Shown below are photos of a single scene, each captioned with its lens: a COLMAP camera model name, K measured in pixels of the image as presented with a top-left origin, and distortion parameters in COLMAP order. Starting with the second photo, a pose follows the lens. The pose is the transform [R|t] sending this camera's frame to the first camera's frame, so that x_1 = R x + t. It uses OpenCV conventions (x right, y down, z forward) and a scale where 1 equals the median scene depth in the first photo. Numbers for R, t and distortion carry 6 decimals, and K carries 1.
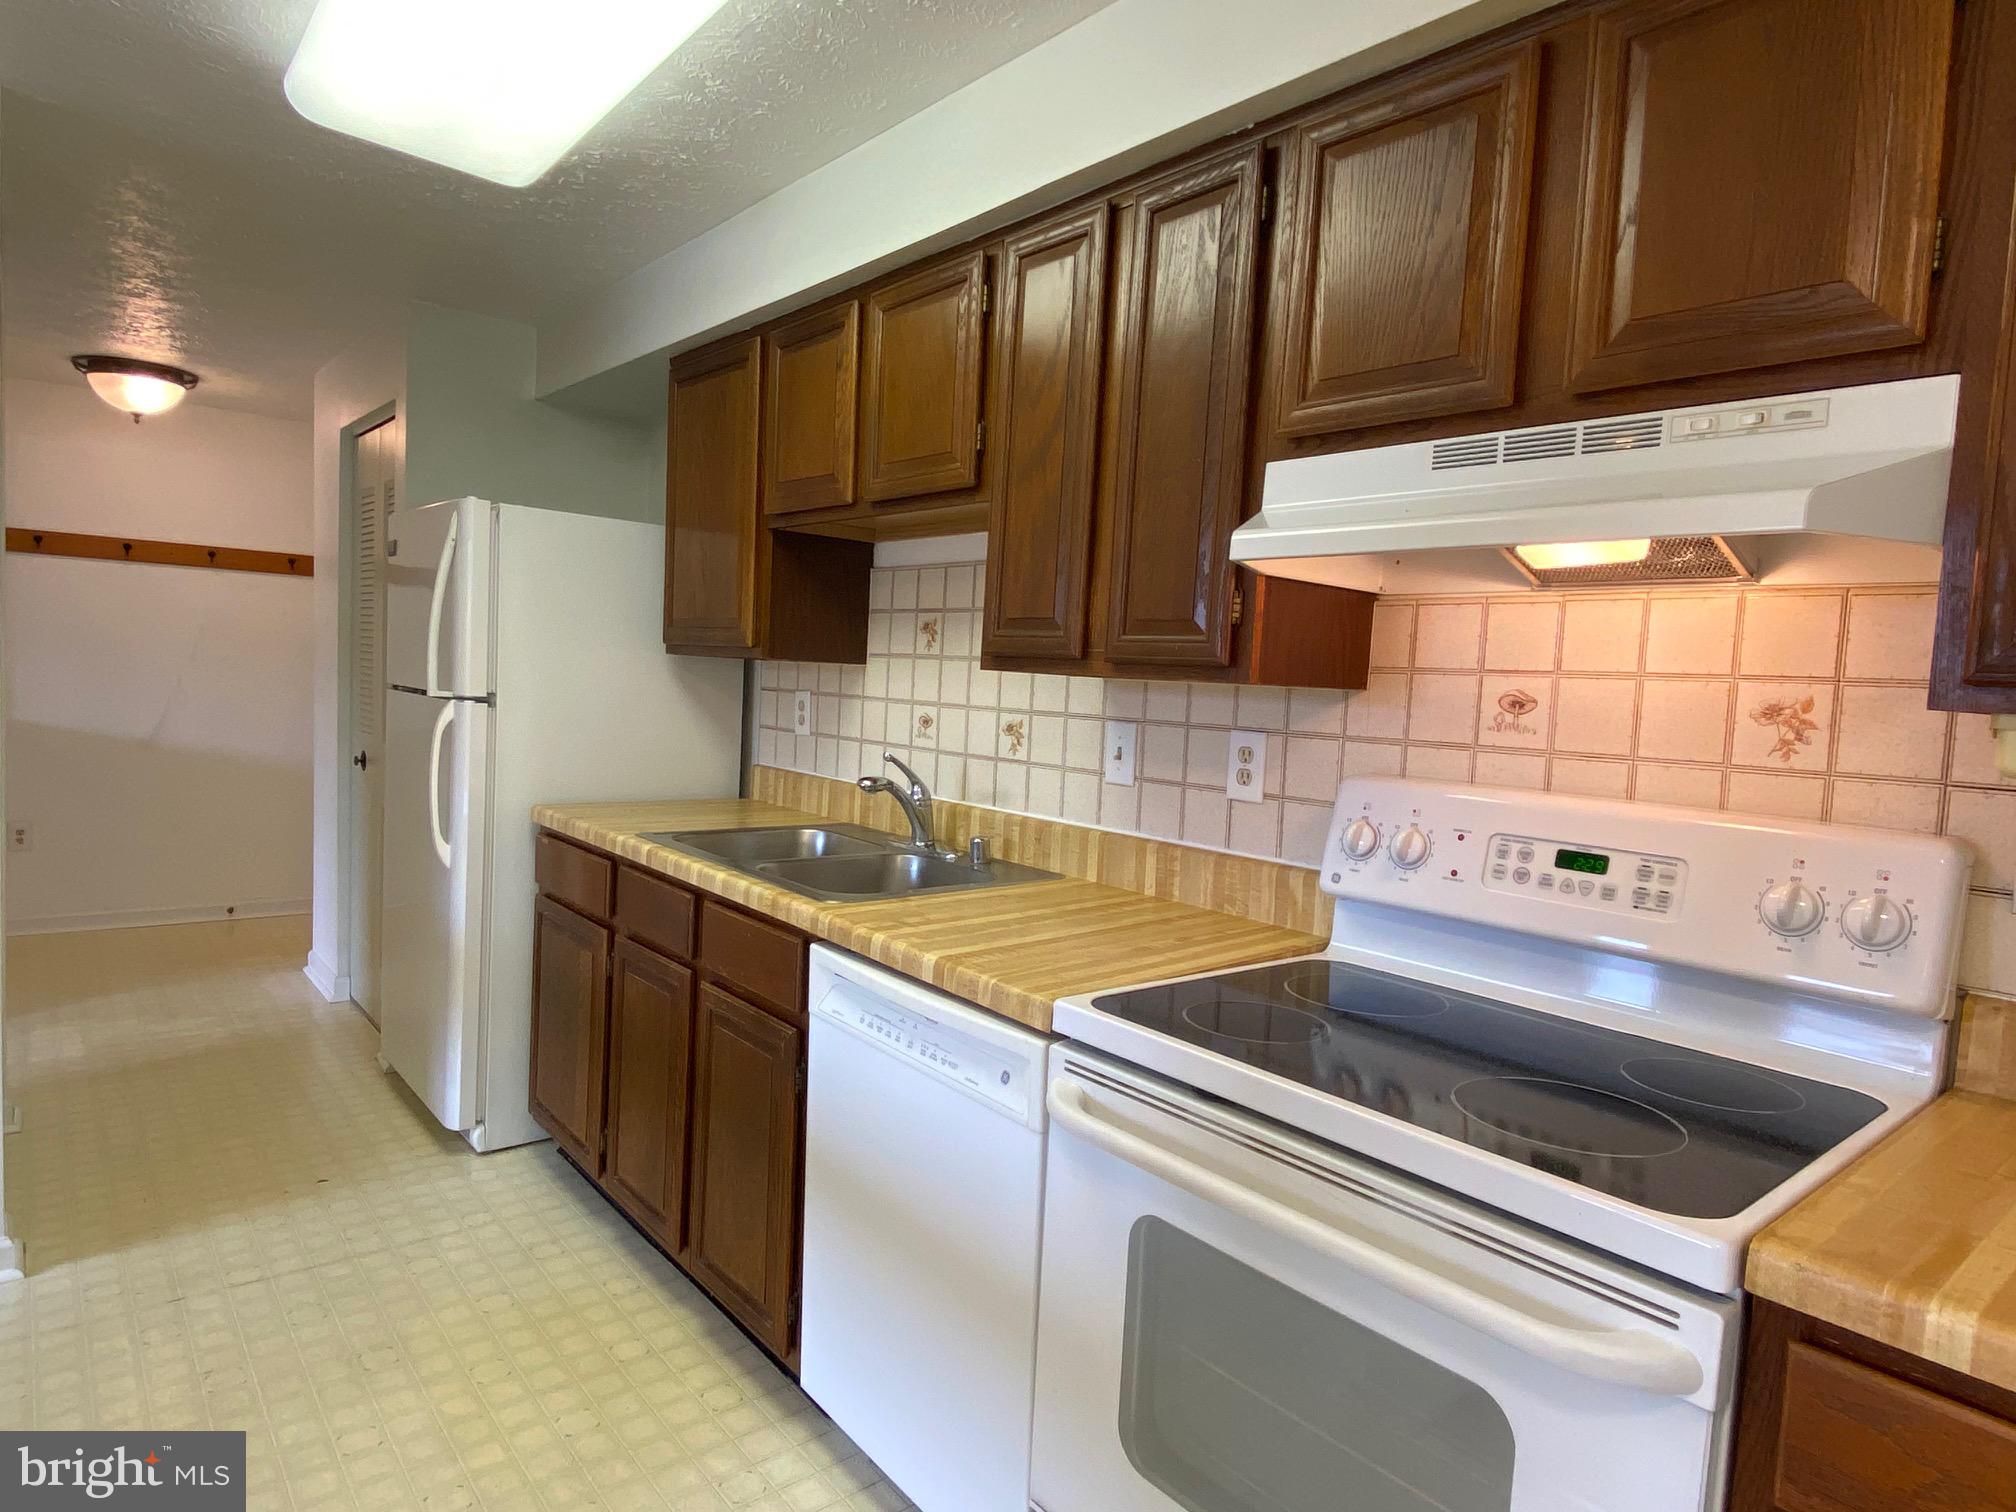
lens RADIAL K [[1154.6, 0, 1008.0], [0, 1154.6, 756.0], [0, 0, 1]] dist [0.073334, -0.060323]
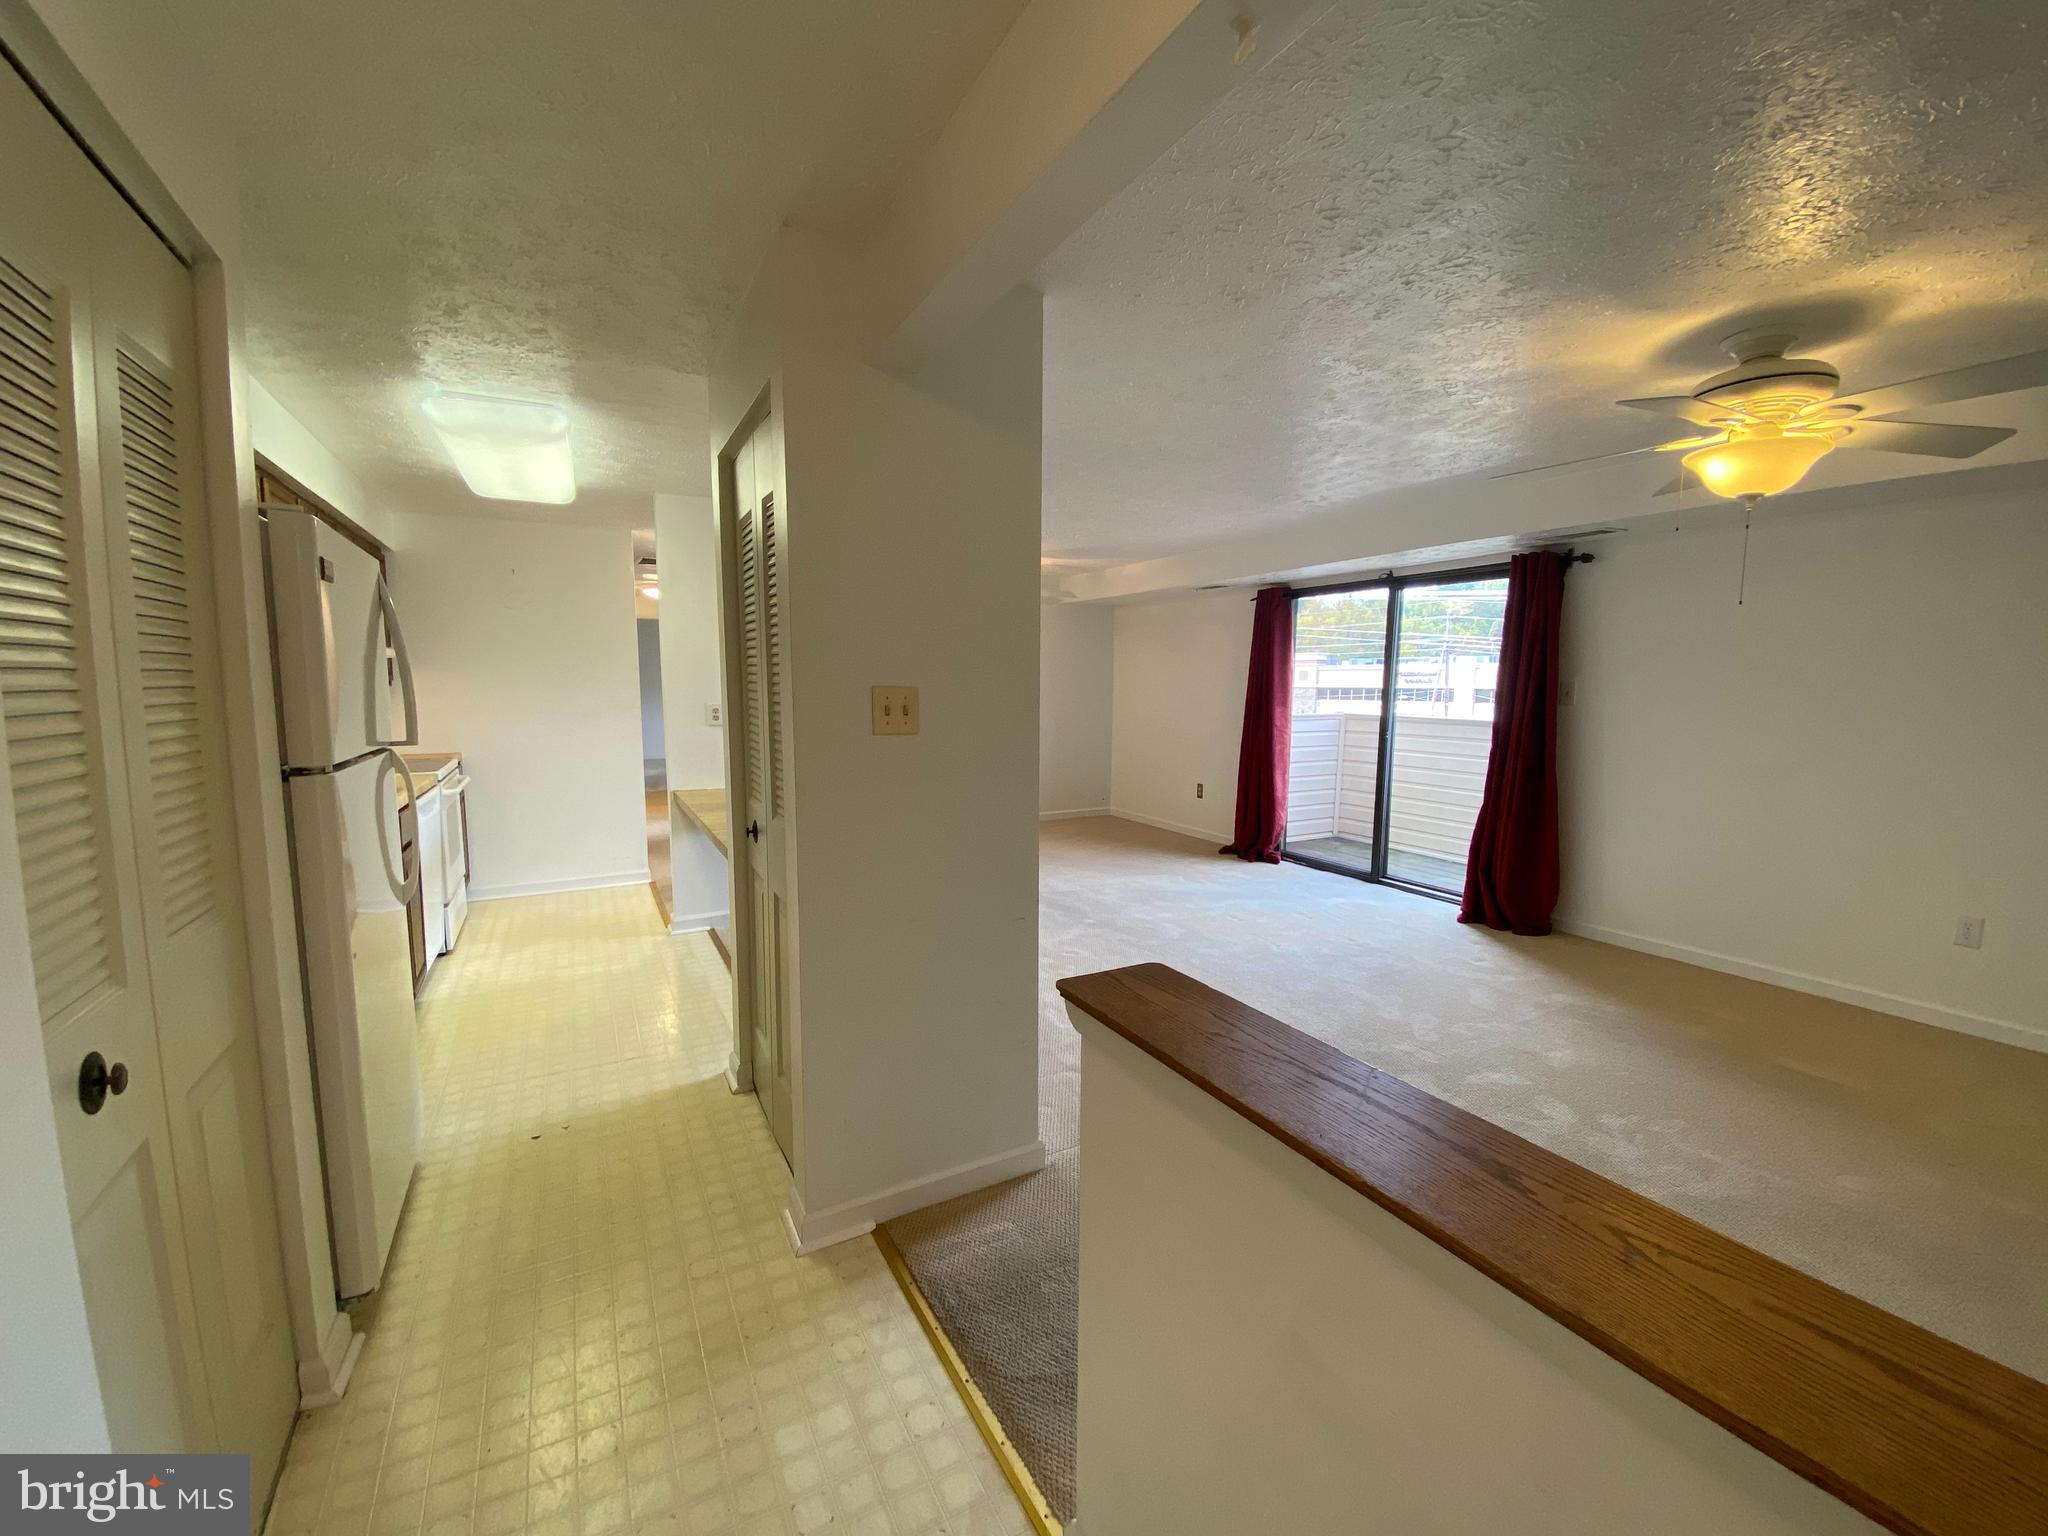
lens RADIAL K [[874.2, 0, 1024.0], [0, 874.2, 768.0], [0, 0, 1]] dist [0.000435, -0.000023]
pose [[-0.975264, -0.068966, 0.210011, -1.776586], [-0.029434, 0.982139, 0.185839, -0.276991], [-0.219076, 0.175061, -0.959875, 2.430869]]
